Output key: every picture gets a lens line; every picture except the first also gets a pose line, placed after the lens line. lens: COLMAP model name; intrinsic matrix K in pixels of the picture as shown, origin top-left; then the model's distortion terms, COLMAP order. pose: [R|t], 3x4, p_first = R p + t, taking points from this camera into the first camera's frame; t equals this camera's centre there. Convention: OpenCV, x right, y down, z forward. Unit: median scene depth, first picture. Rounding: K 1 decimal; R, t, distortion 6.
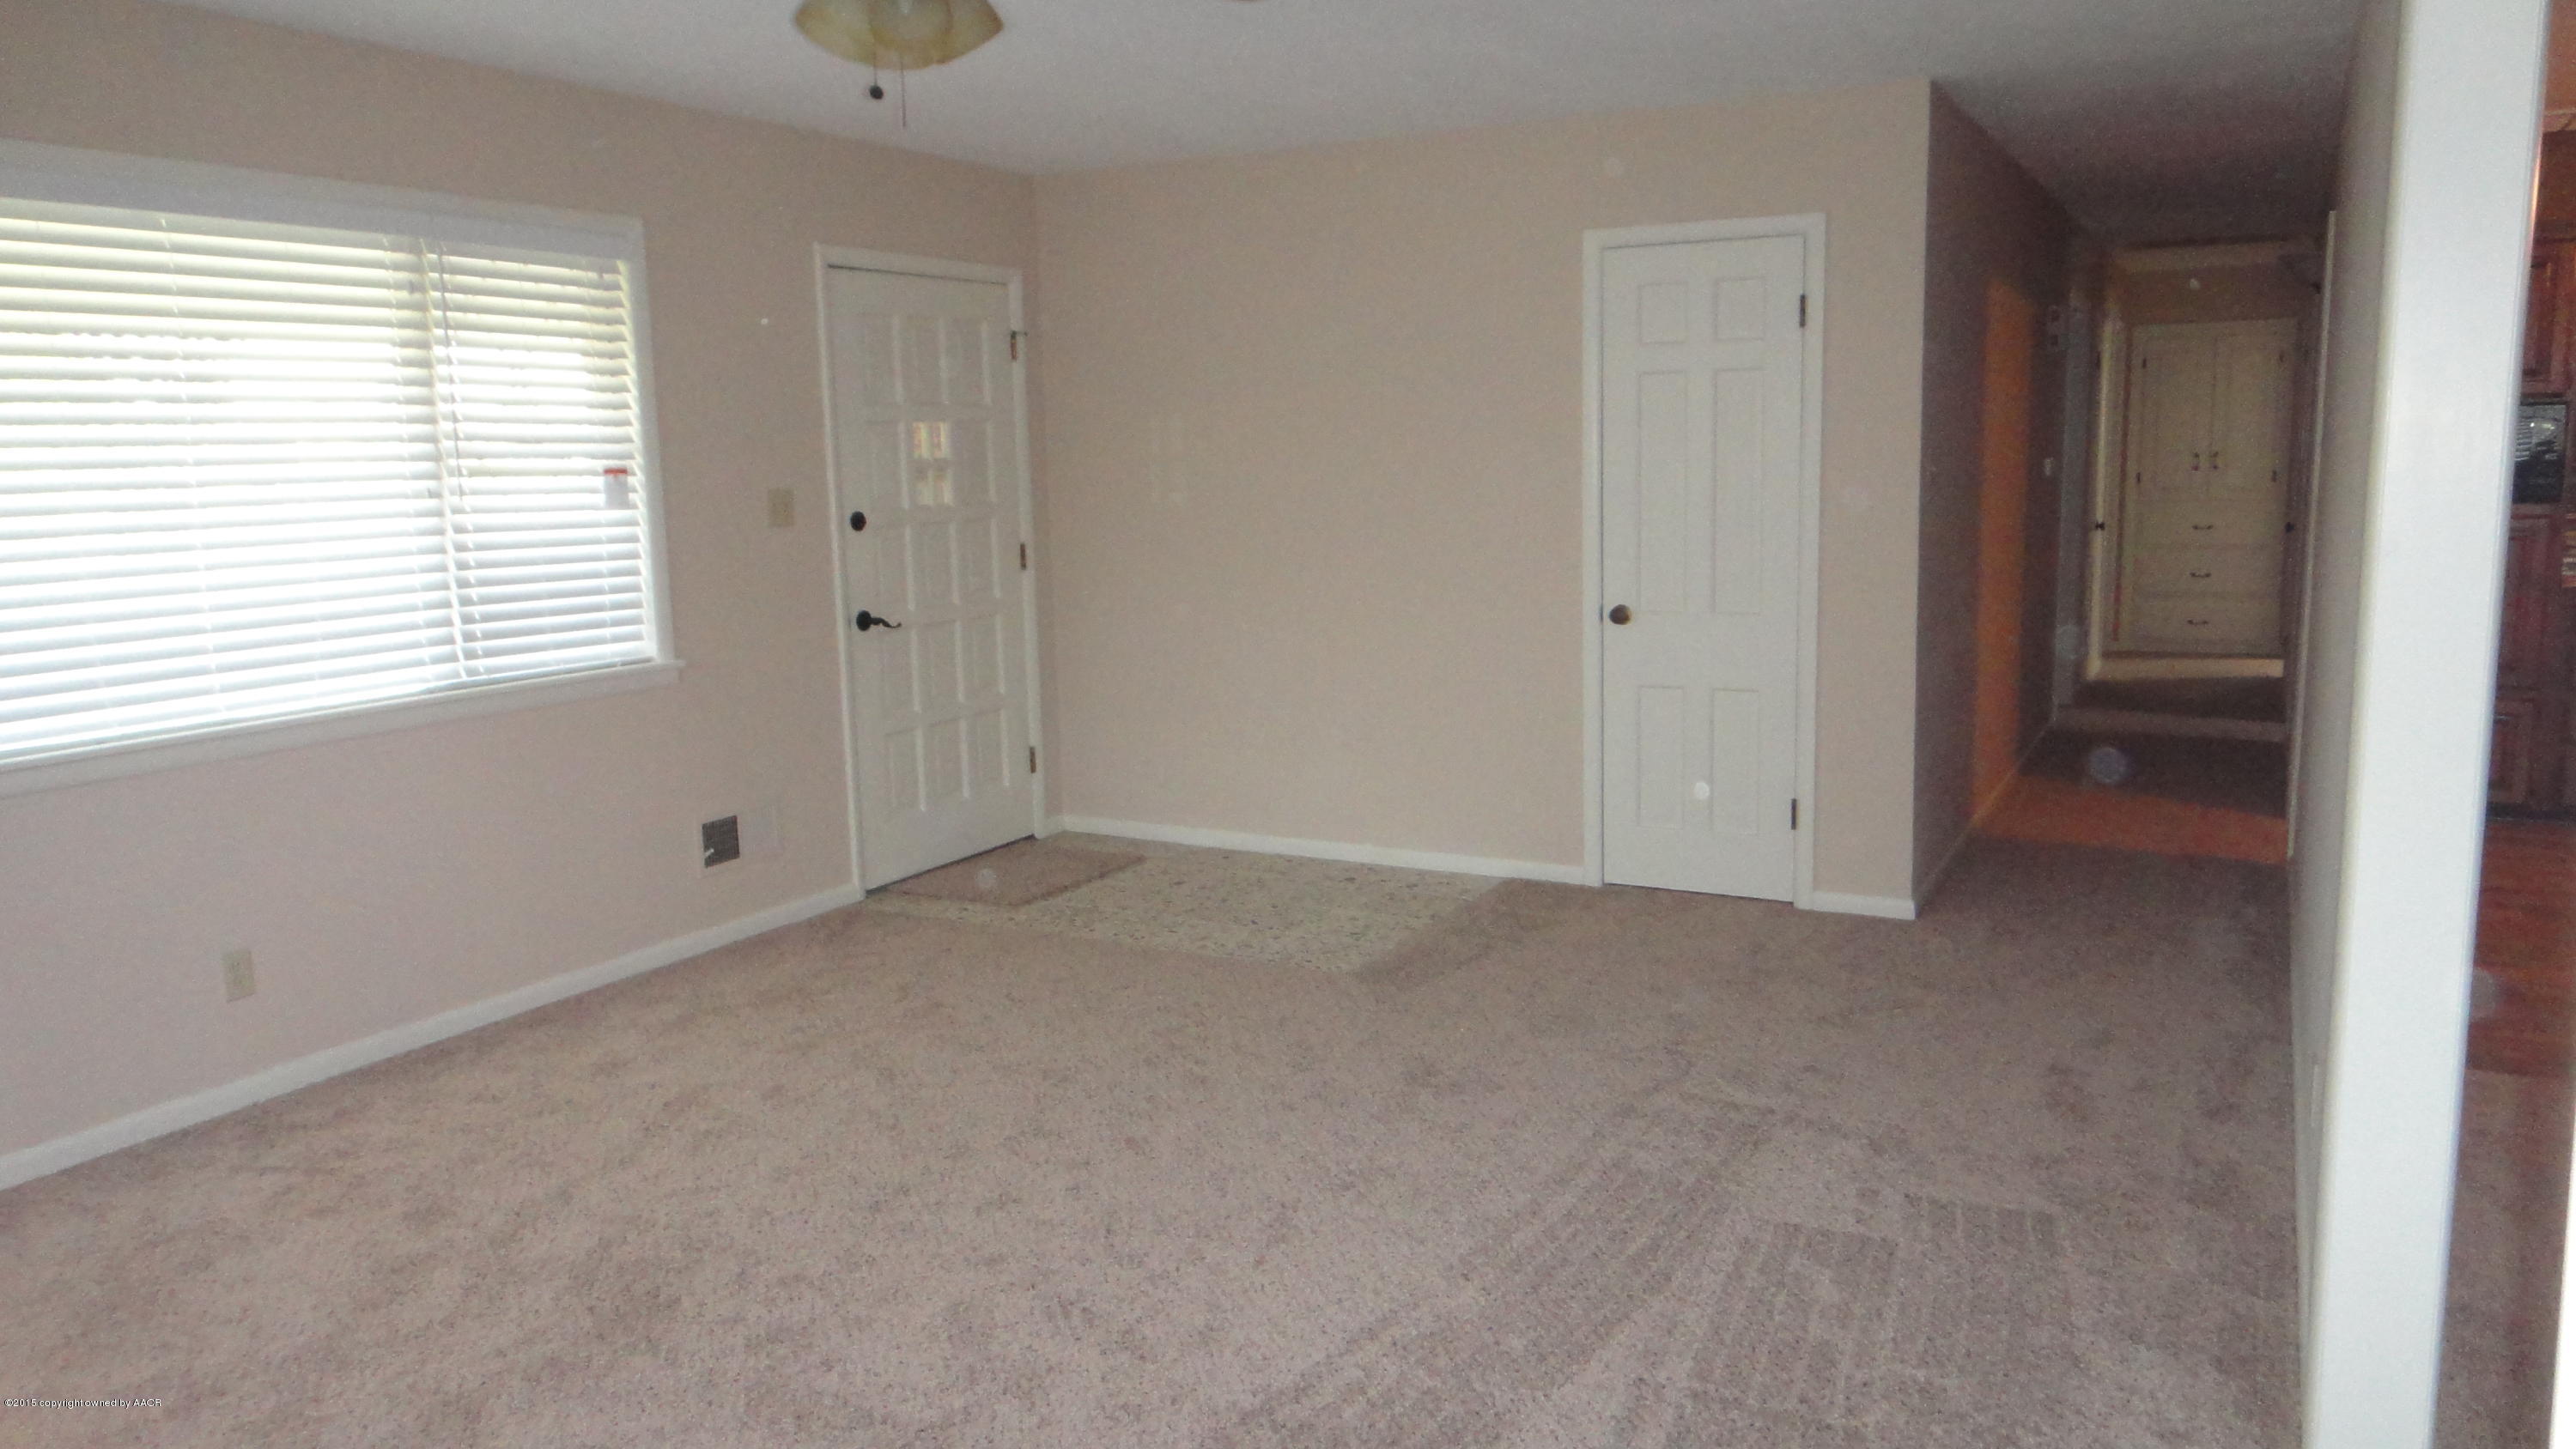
lens RADIAL K [[1791.3, 0, 1293.4], [0, 1791.3, 717.0], [0, 0, 1]] dist [-0.001284, -0.000433]
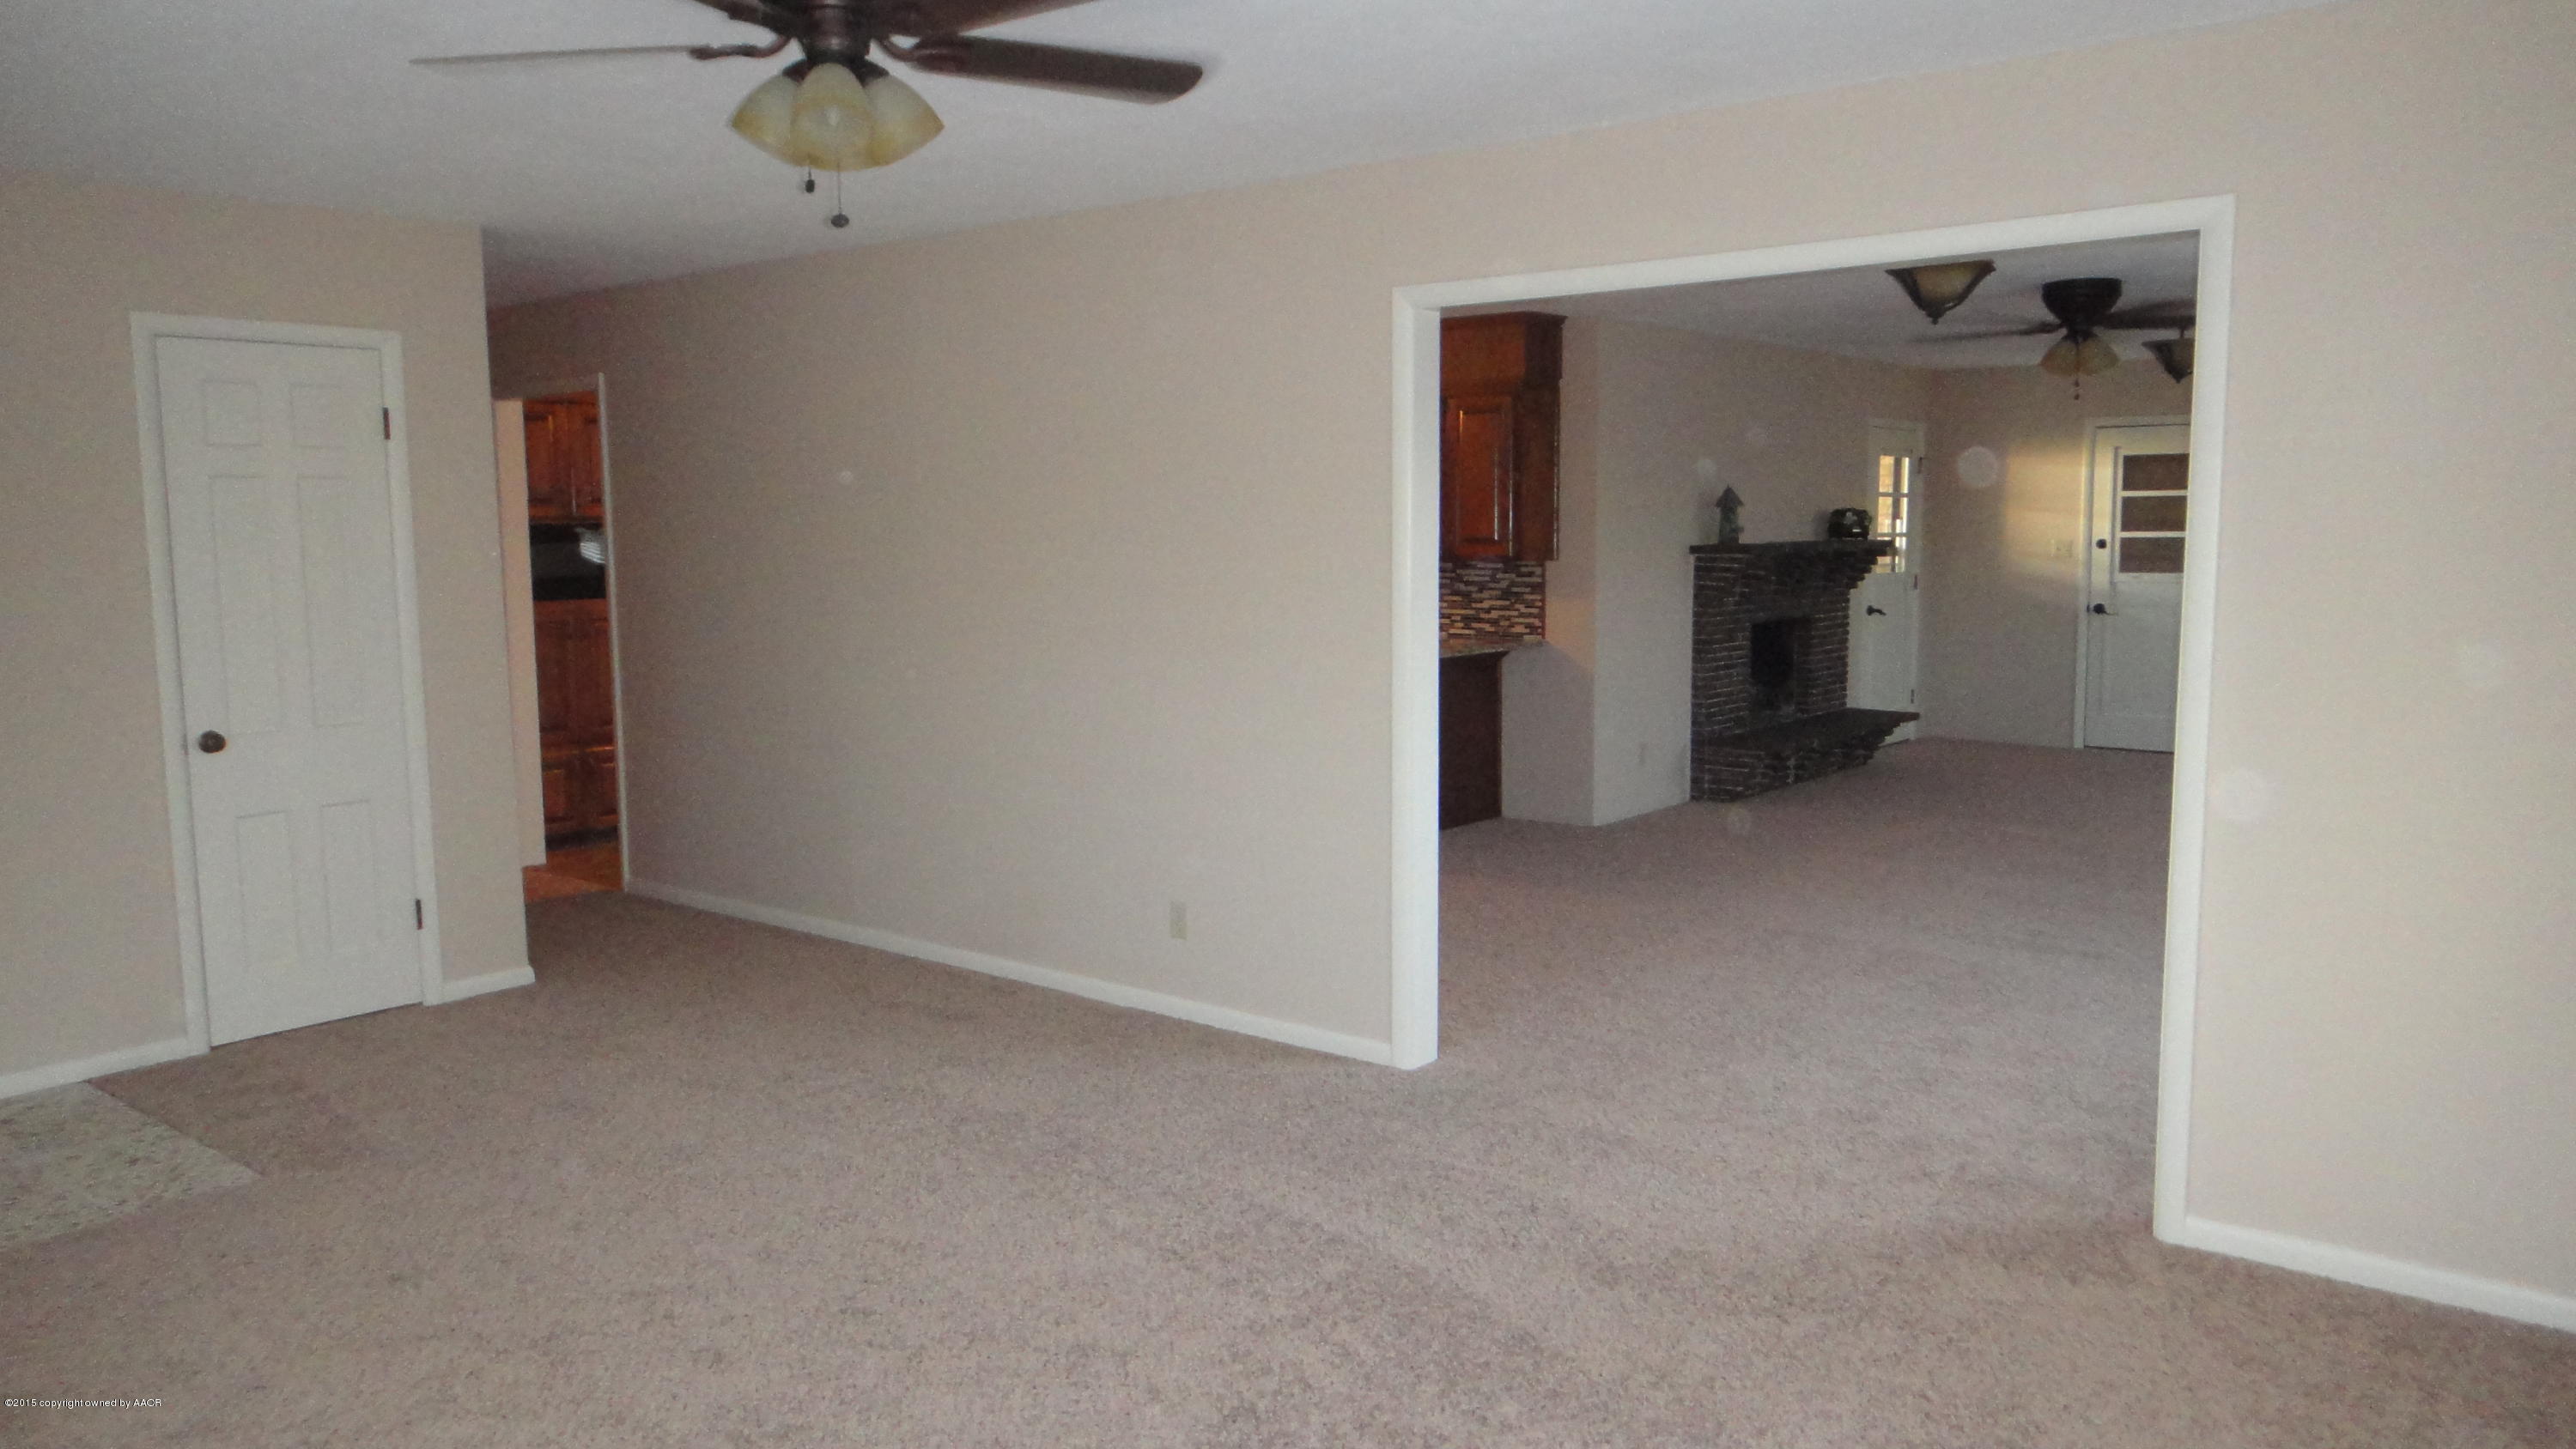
lens RADIAL K [[1791.3, 0, 1296.1], [0, 1791.3, 728.8], [0, 0, 1]] dist [-0.001284, -0.000433]
pose [[0.160801, -0.095884, 0.982318, -0.628828], [0.155366, 0.985321, 0.070744, -0.044003], [-0.974682, 0.141243, 0.173338, 0.324149]]
